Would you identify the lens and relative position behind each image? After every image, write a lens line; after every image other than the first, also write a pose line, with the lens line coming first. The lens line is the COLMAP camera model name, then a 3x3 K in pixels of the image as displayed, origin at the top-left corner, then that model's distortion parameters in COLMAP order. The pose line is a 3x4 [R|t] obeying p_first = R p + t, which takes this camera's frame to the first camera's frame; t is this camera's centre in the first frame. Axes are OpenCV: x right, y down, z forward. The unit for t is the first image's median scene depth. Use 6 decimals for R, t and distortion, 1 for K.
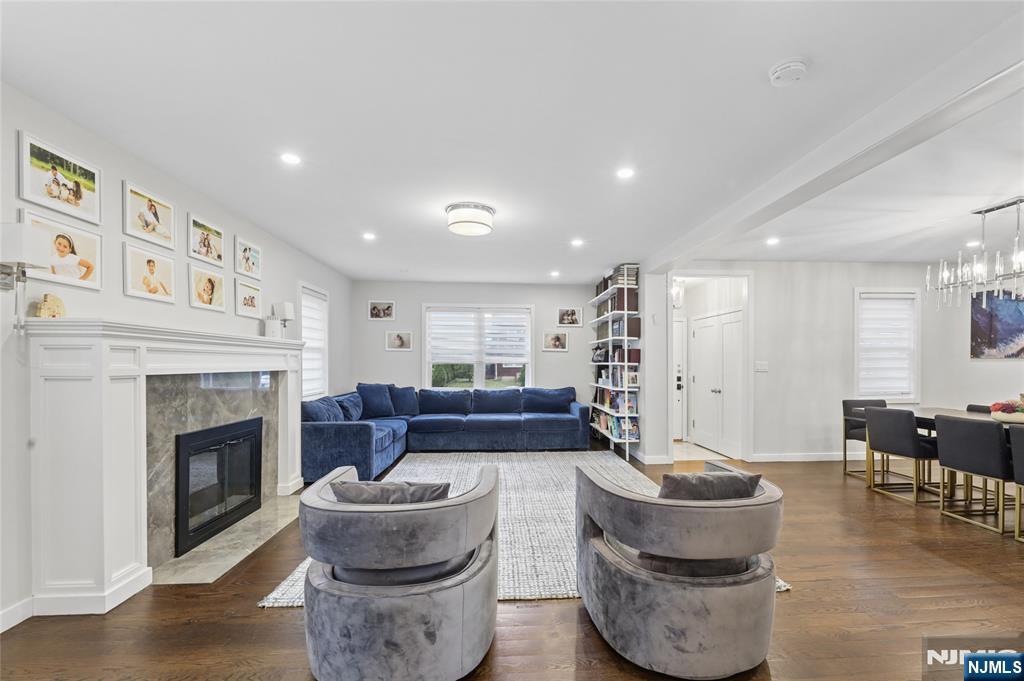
lens RADIAL K [[424.4, 0, 523.3], [0, 424.4, 360.4], [0, 0, 1]] dist [-0.005339, 0.000816]
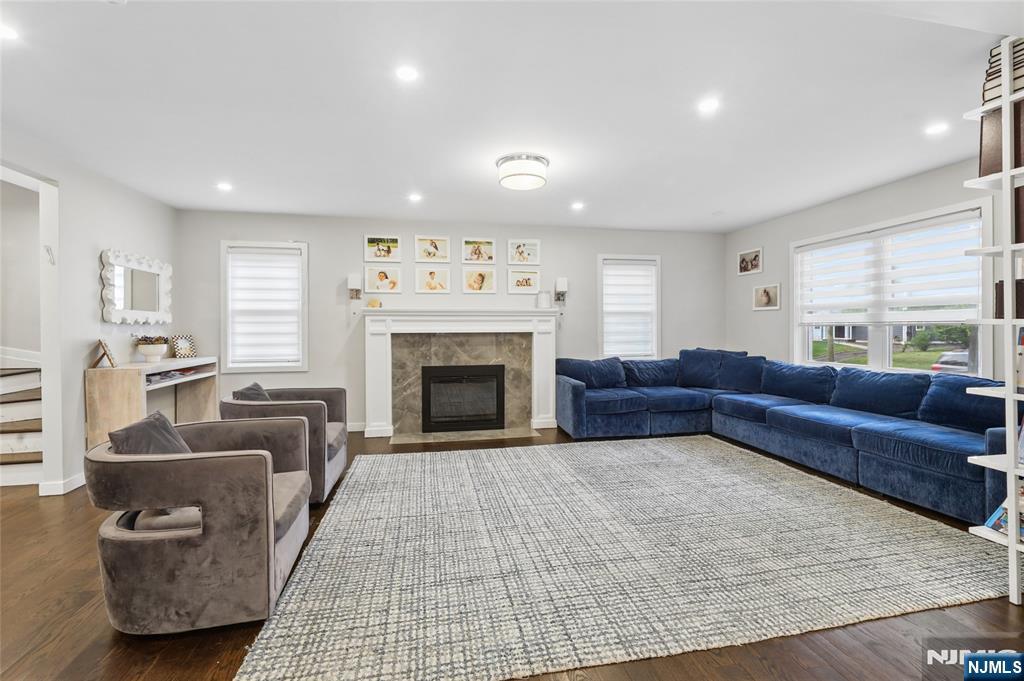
lens RADIAL K [[424.4, 0, 511.9], [0, 424.4, 329.7], [0, 0, 1]] dist [-0.005339, 0.000816]
pose [[0.146058, 0.000703, -0.989276, 0.525585], [0.010314, 0.999944, 0.002233, 0.008946], [0.989222, -0.010530, 0.146042, 0.546124]]
